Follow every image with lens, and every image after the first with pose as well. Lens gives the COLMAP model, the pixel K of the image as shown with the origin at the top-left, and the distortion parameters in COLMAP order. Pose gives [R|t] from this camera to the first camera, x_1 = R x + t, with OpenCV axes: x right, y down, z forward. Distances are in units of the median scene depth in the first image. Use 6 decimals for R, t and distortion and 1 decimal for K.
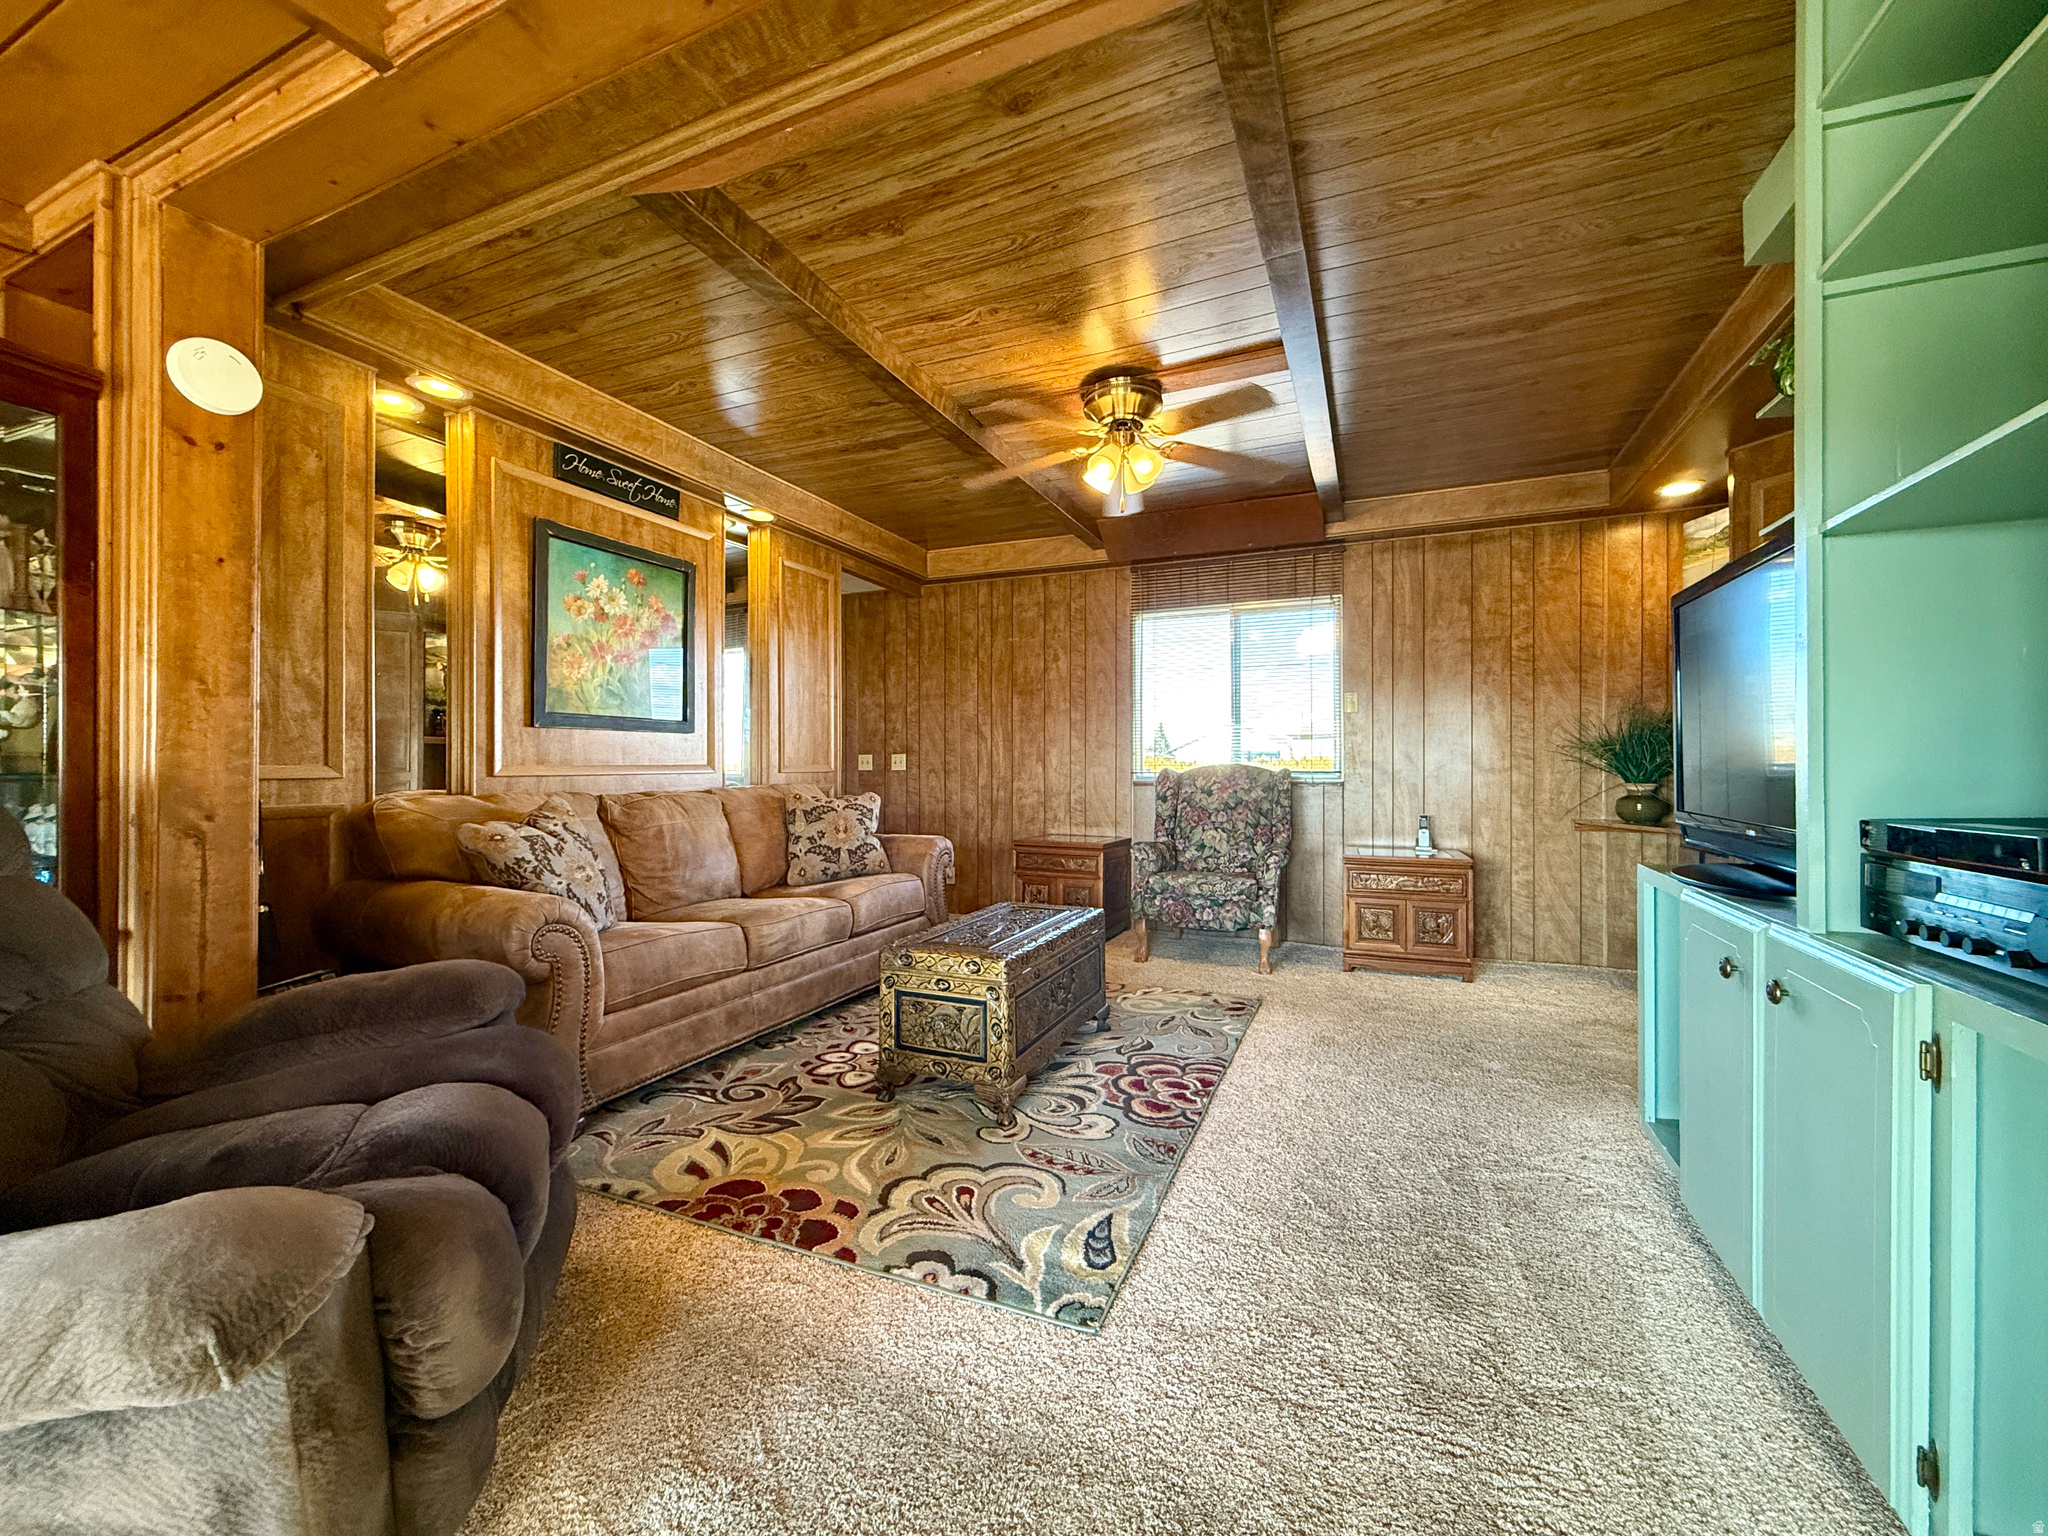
lens RADIAL K [[817.0, 0, 1019.3], [0, 817.0, 763.8], [0, 0, 1]] dist [-0.001341, -0.000068]
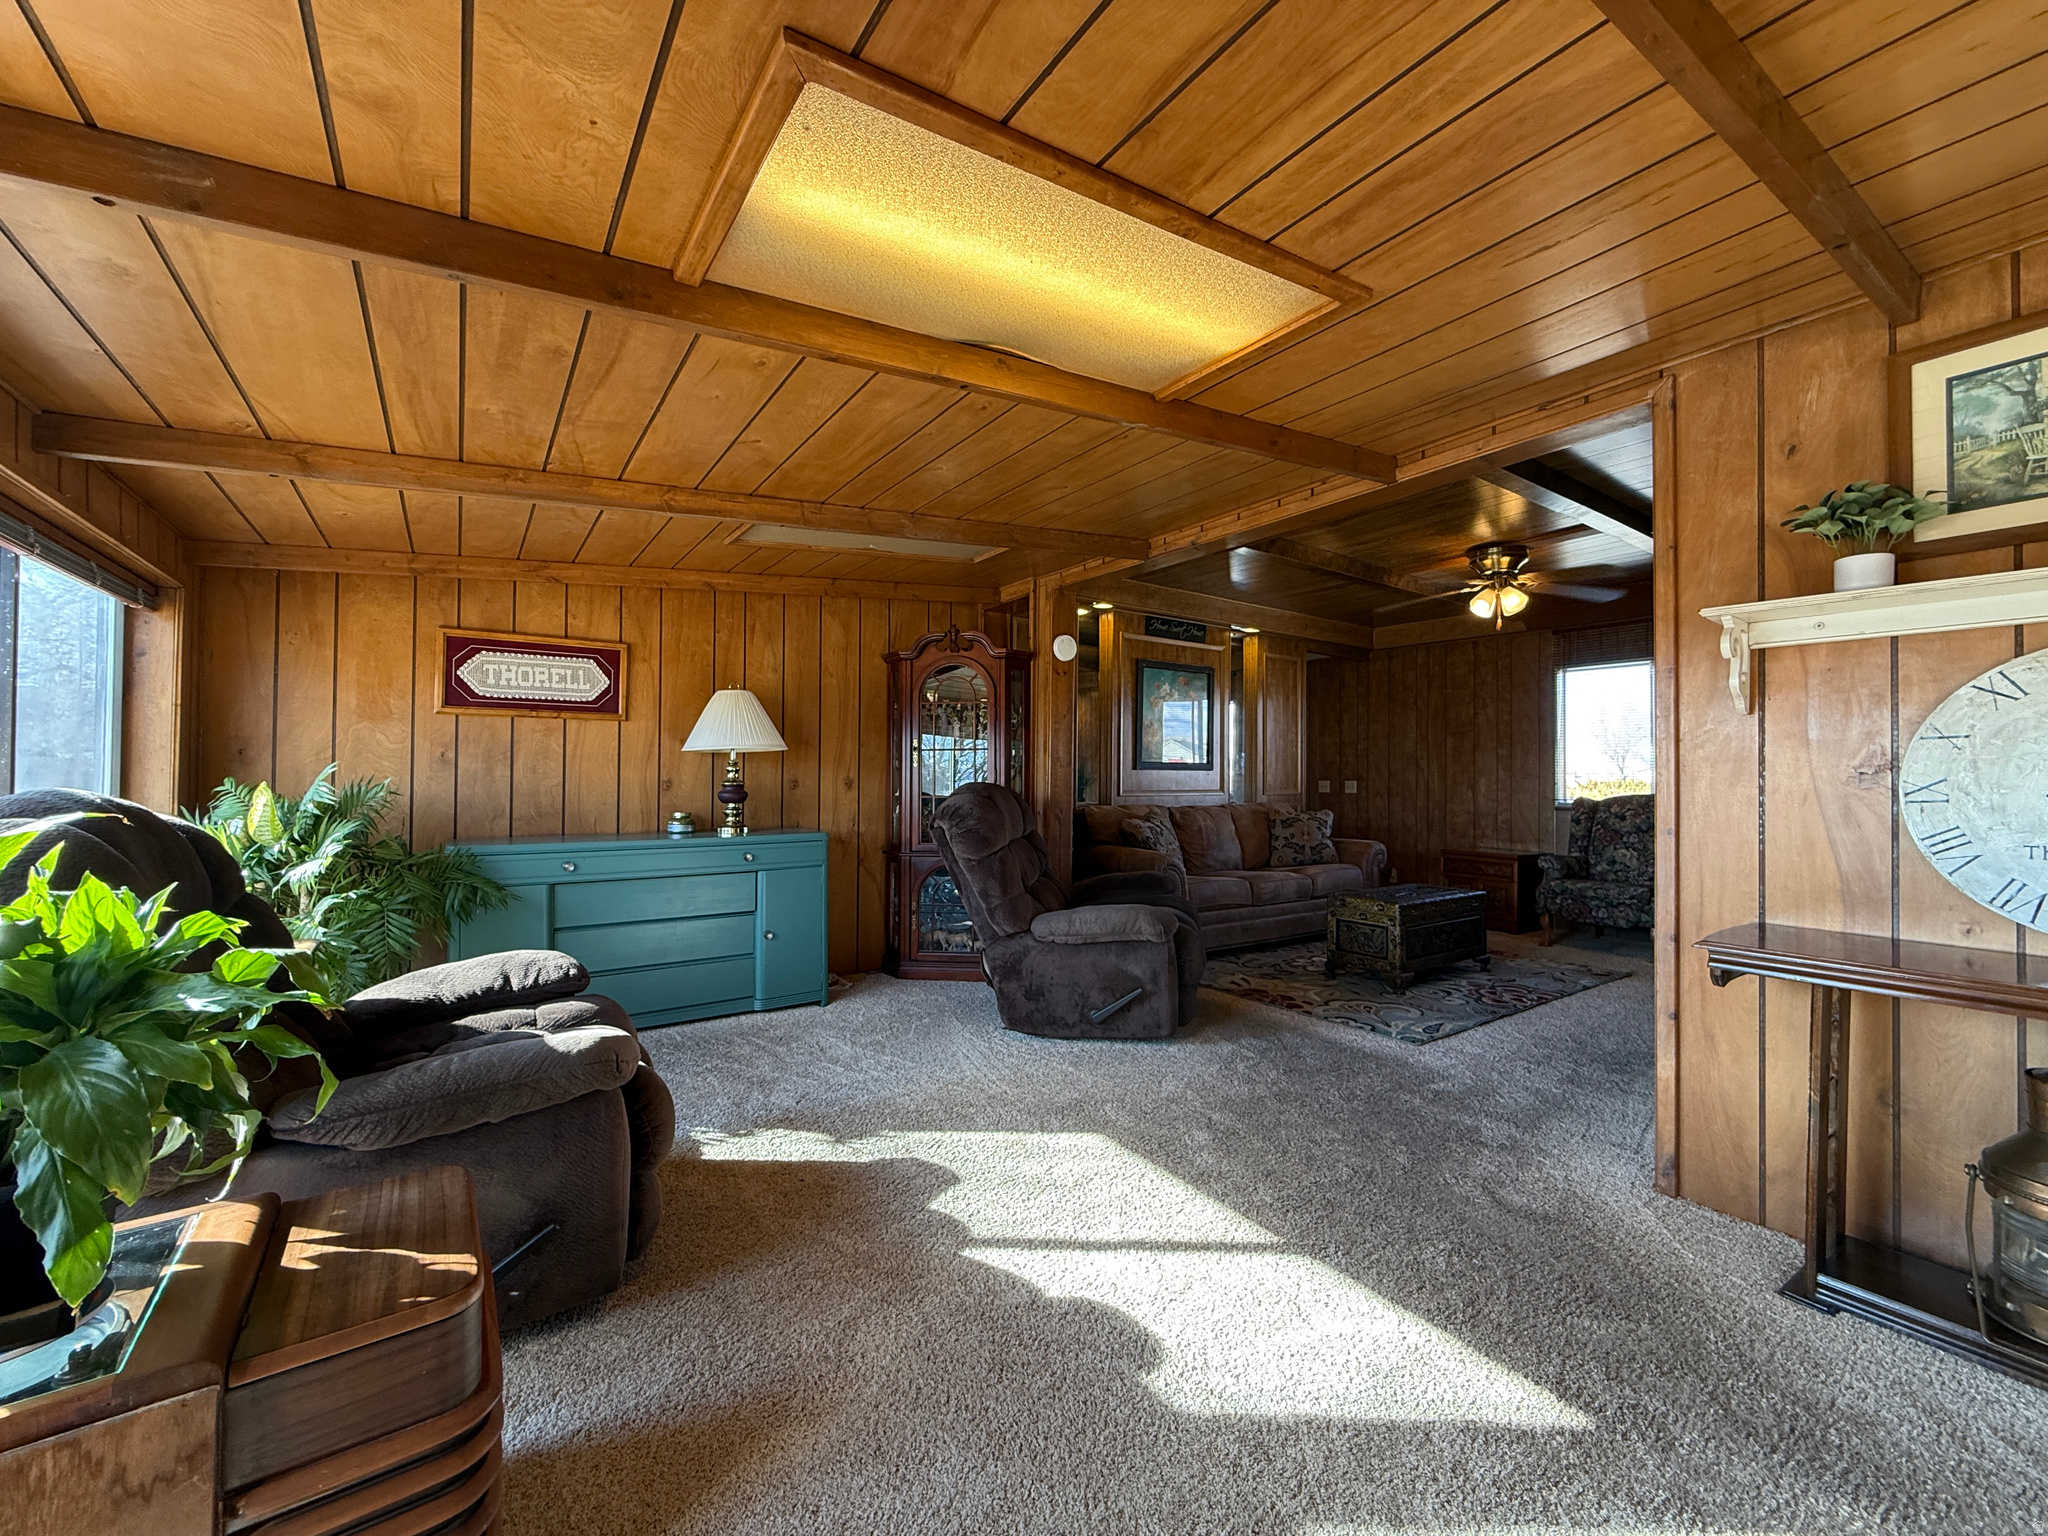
lens RADIAL K [[817.0, 0, 1014.4], [0, 817.0, 766.9], [0, 0, 1]] dist [-0.001341, -0.000068]
pose [[0.849507, 0.001974, -0.527574, 0.131013], [-0.008314, 0.999919, -0.009646, -0.025934], [0.527512, 0.012581, 0.849454, -0.614248]]
